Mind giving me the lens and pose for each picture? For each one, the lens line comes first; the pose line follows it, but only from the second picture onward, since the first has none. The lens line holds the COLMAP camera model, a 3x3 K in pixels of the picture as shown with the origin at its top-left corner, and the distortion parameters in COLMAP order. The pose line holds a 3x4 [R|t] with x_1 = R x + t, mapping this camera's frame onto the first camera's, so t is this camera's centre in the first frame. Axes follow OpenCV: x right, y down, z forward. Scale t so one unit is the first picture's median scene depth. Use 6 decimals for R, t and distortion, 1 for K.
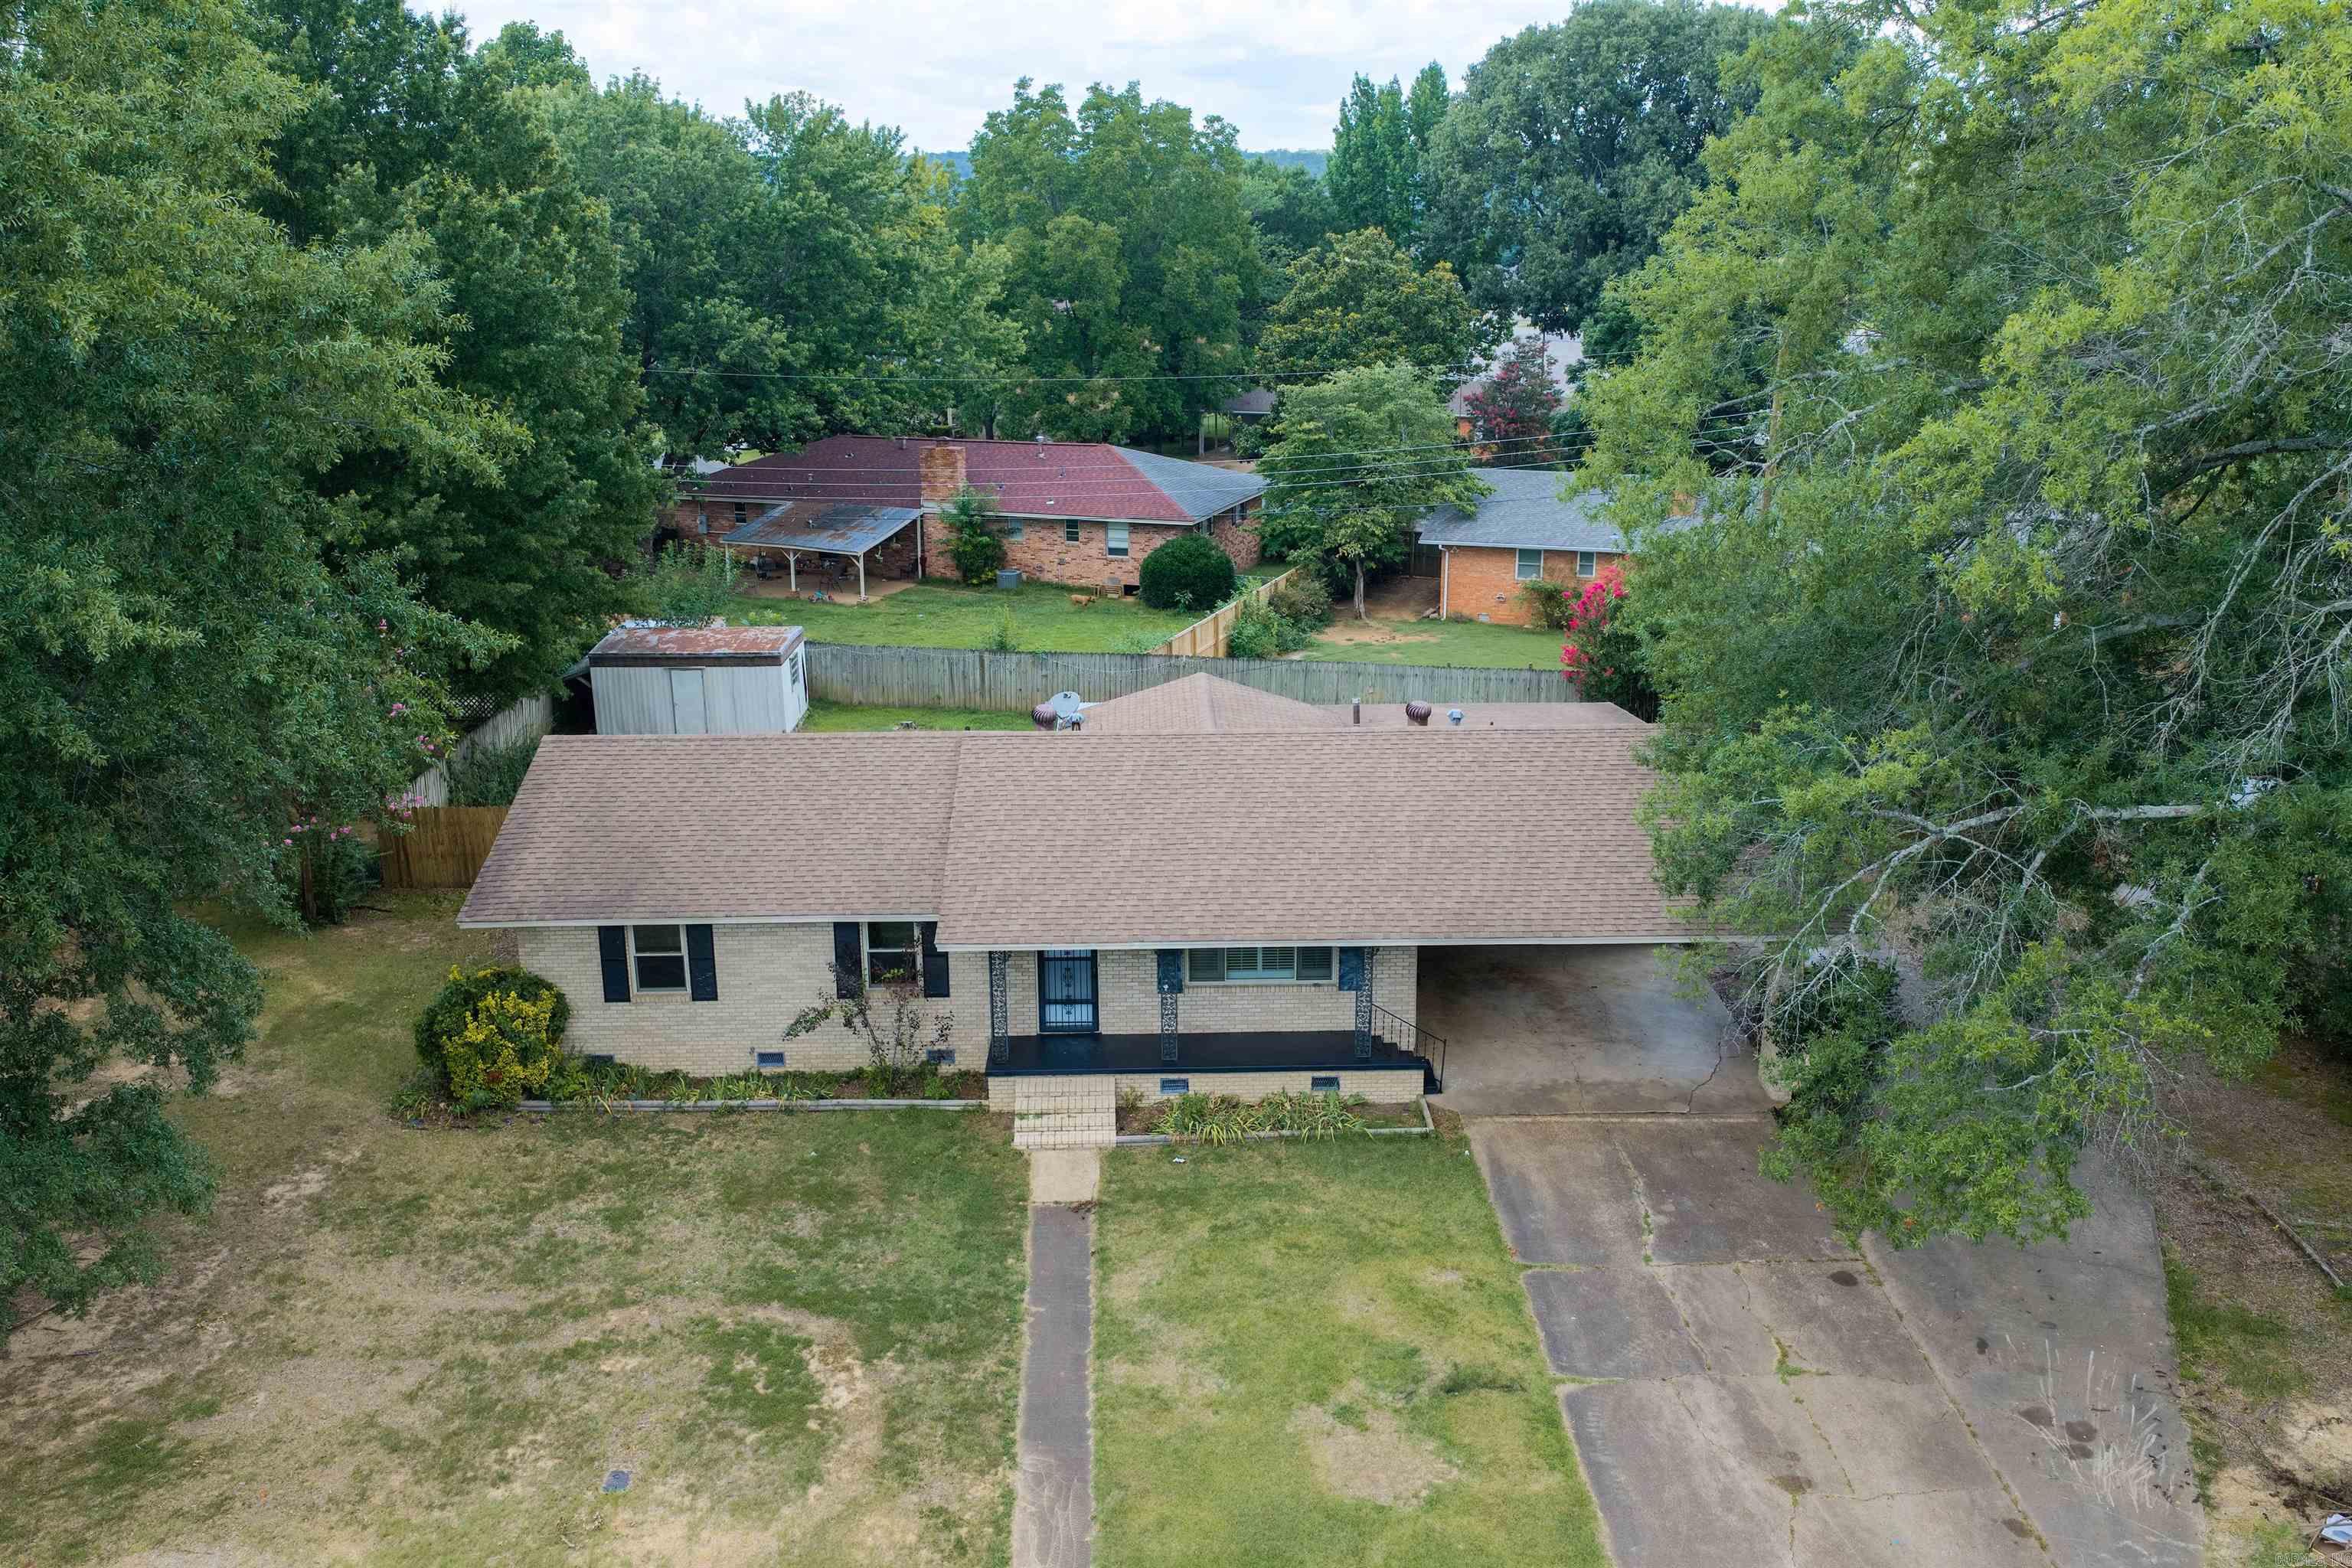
lens RADIAL K [[1977.1, 0, 1174.7], [0, 1977.1, 781.8], [0, 0, 1]] dist [0.011662, -0.029009]
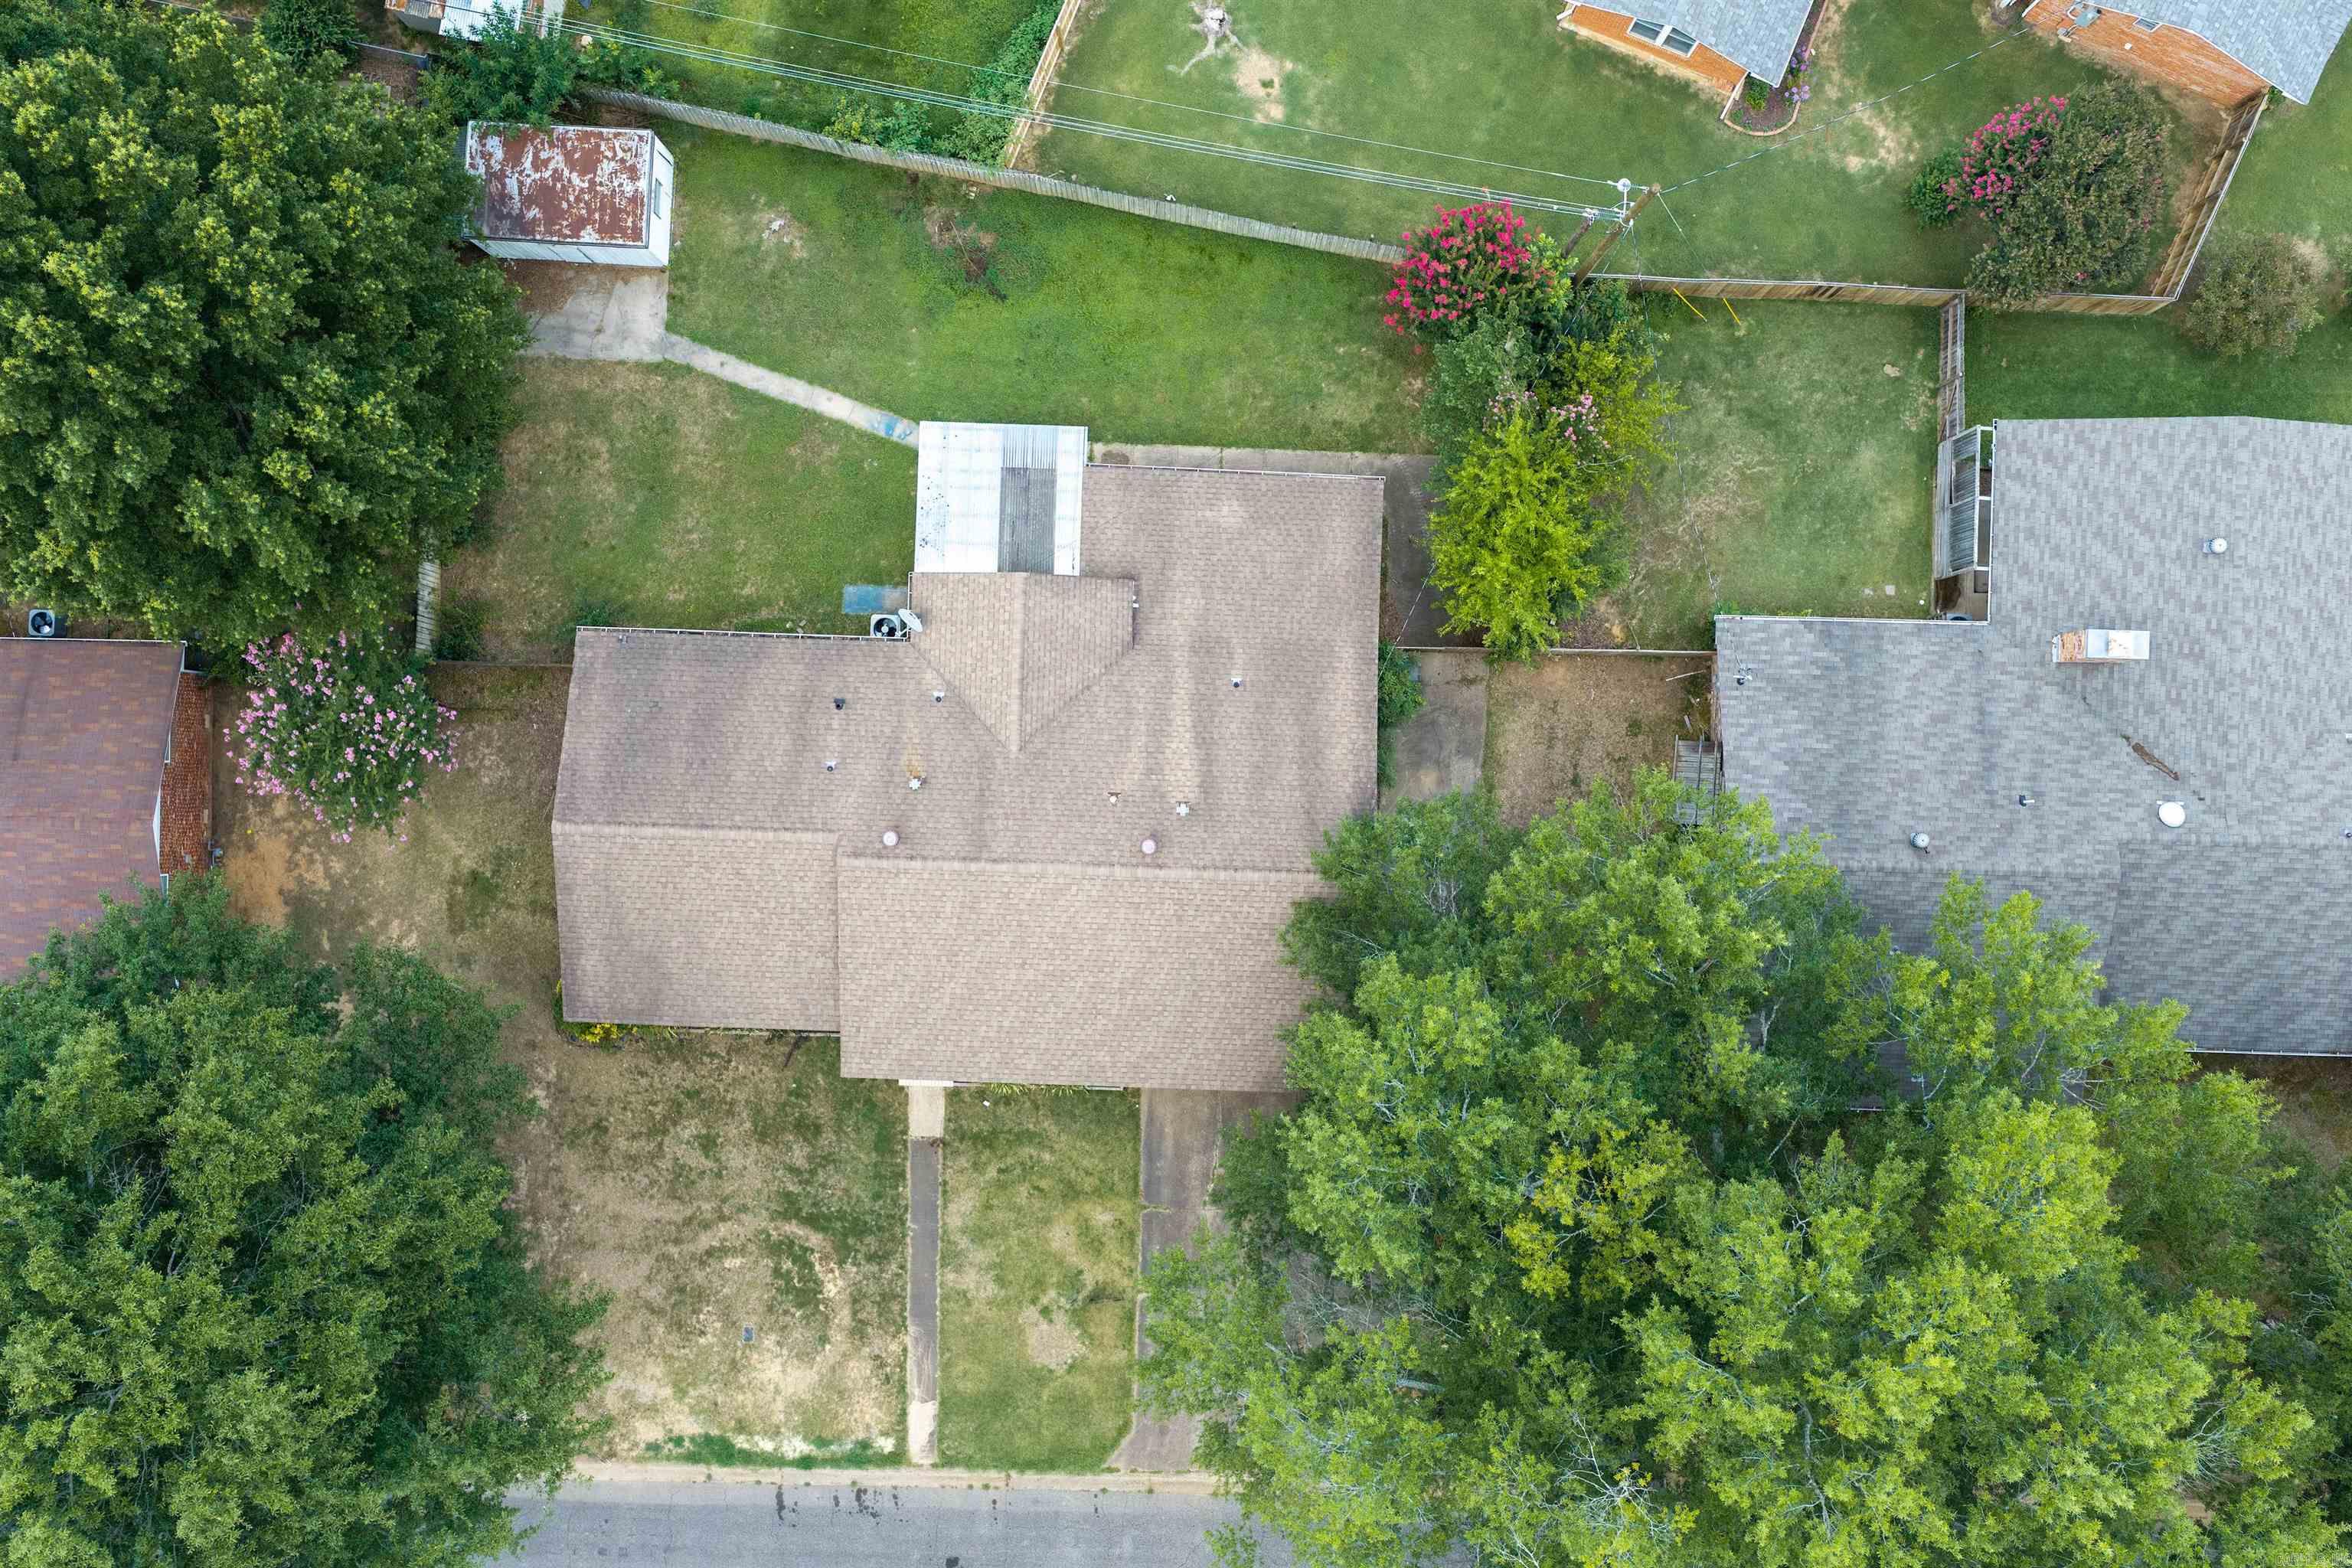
lens RADIAL K [[1977.1, 0, 1185.9], [0, 1977.1, 785.3], [0, 0, 1]] dist [0.011662, -0.029009]
pose [[0.998288, 0.058361, -0.003775, 0.186192], [-0.011784, 0.263958, 0.964462, -1.750766], [0.057283, -0.962767, 0.264194, 0.810754]]
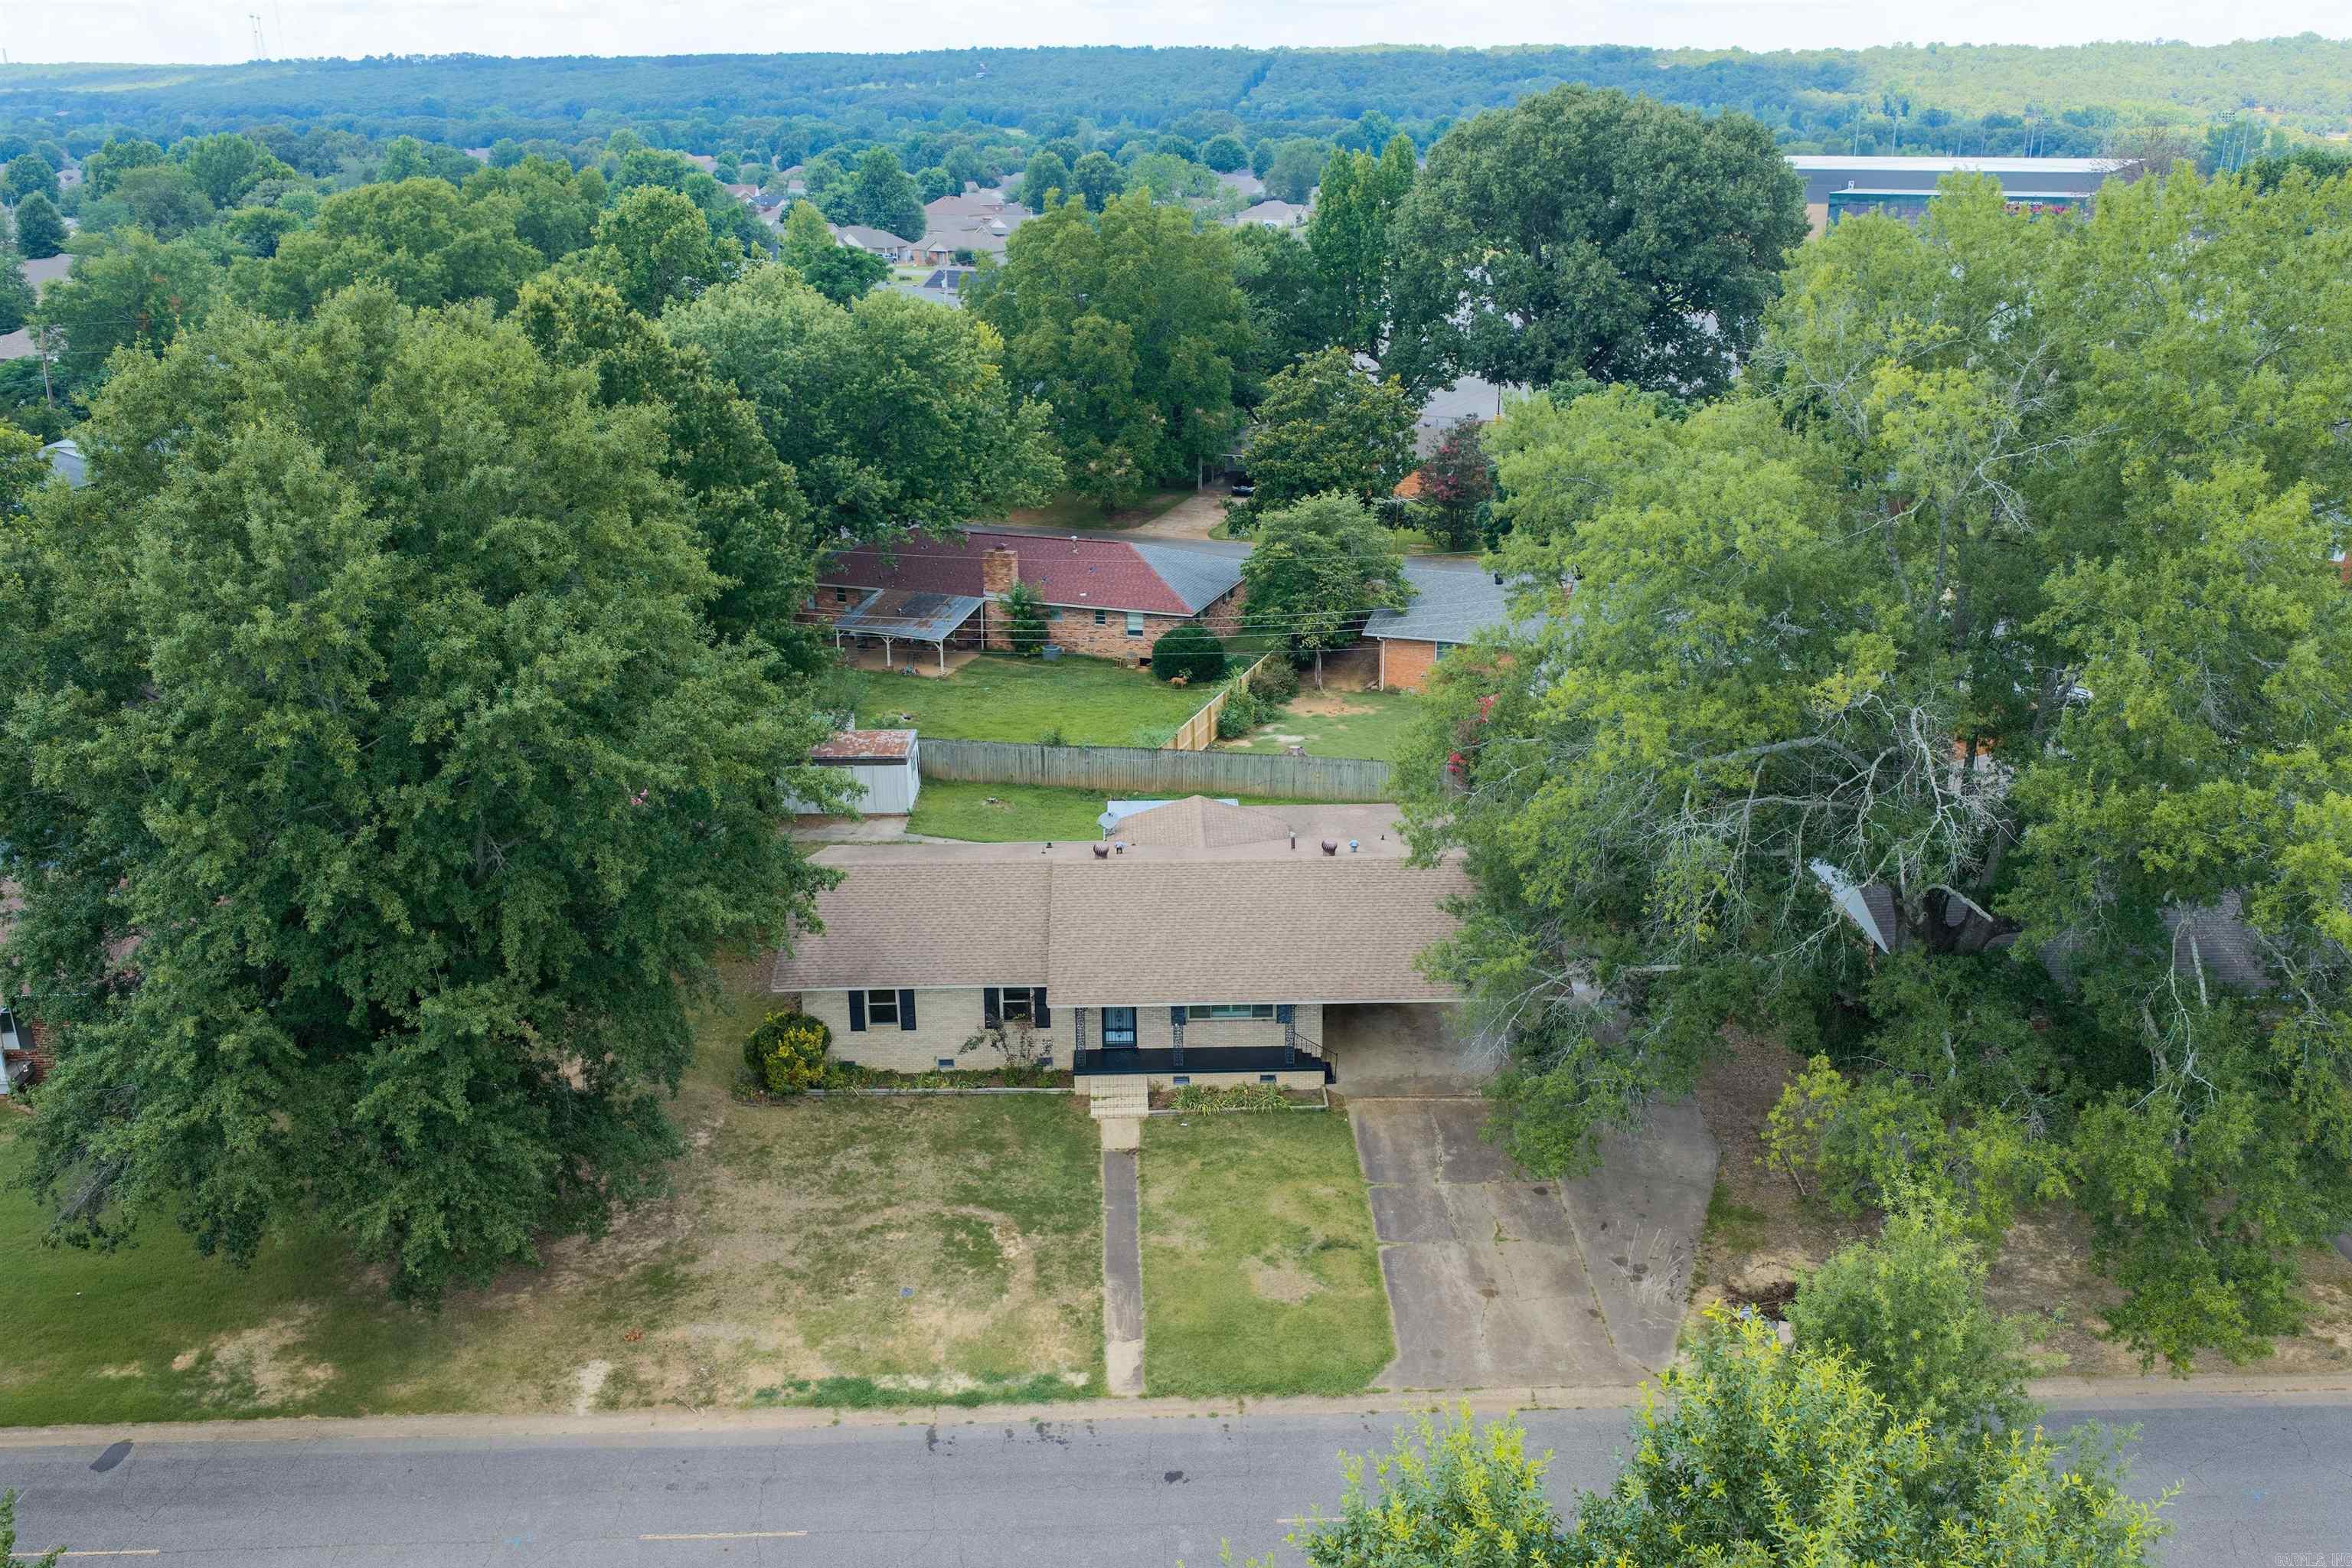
lens RADIAL K [[1977.1, 0, 1174.6], [0, 1977.1, 786.6], [0, 0, 1]] dist [0.011662, -0.029009]
pose [[0.999999, -0.001241, -0.000577, -0.004950], [0.001271, 0.998521, 0.054355, -0.212004], [0.000509, -0.054356, 0.998521, -0.771843]]
